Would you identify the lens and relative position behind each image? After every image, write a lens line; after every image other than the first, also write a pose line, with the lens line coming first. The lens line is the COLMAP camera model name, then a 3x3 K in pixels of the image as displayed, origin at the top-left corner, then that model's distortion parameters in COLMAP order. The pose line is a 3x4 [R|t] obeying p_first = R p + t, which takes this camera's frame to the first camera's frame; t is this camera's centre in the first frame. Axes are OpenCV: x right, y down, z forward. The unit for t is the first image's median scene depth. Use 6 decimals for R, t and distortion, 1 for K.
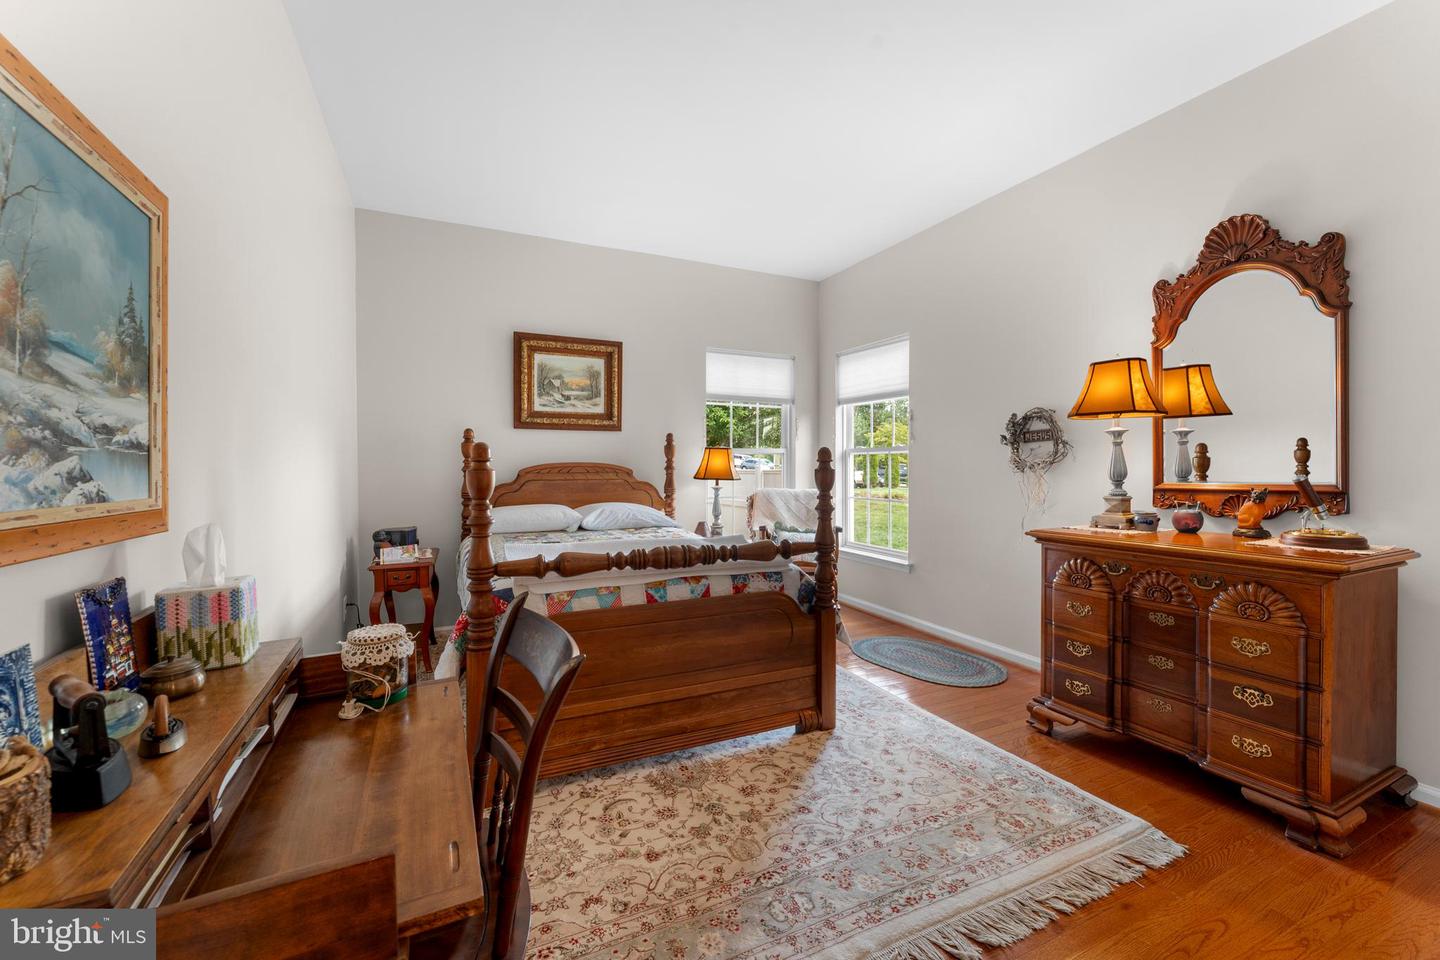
lens RADIAL K [[581.3, 0, 719.0], [0, 581.3, 460.0], [0, 0, 1]] dist [0.000932, 0.000339]
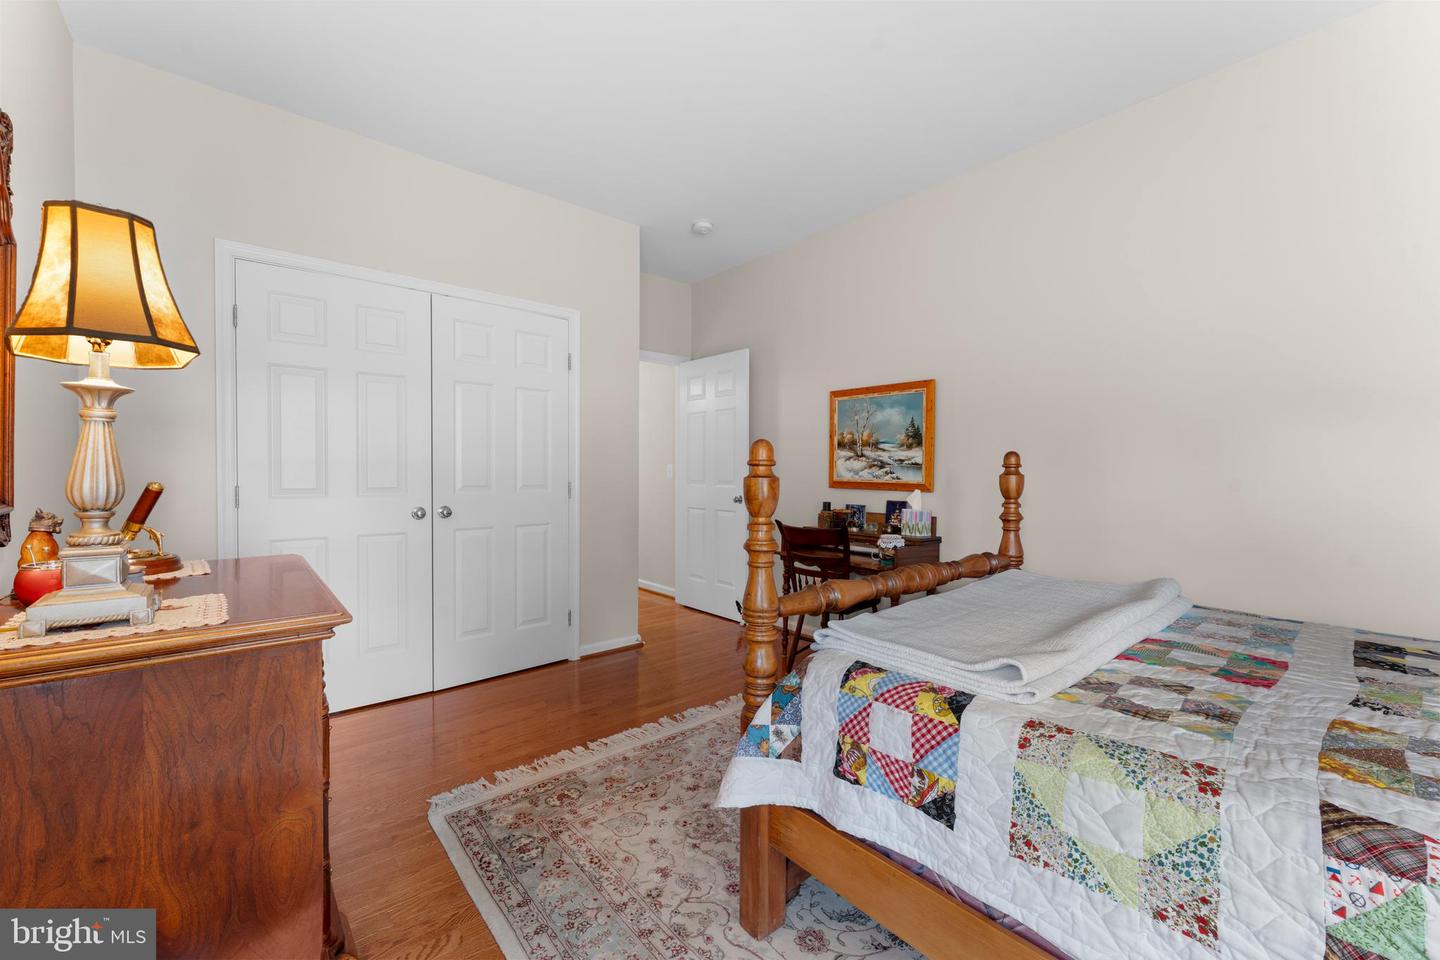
lens RADIAL K [[581.3, 0, 719.0], [0, 581.3, 460.0], [0, 0, 1]] dist [0.000932, 0.000339]
pose [[-0.967005, -0.006612, -0.254671, 1.009381], [-0.001314, 0.999779, -0.020967, 0.024842], [0.254754, -0.019941, -0.966800, 4.243035]]
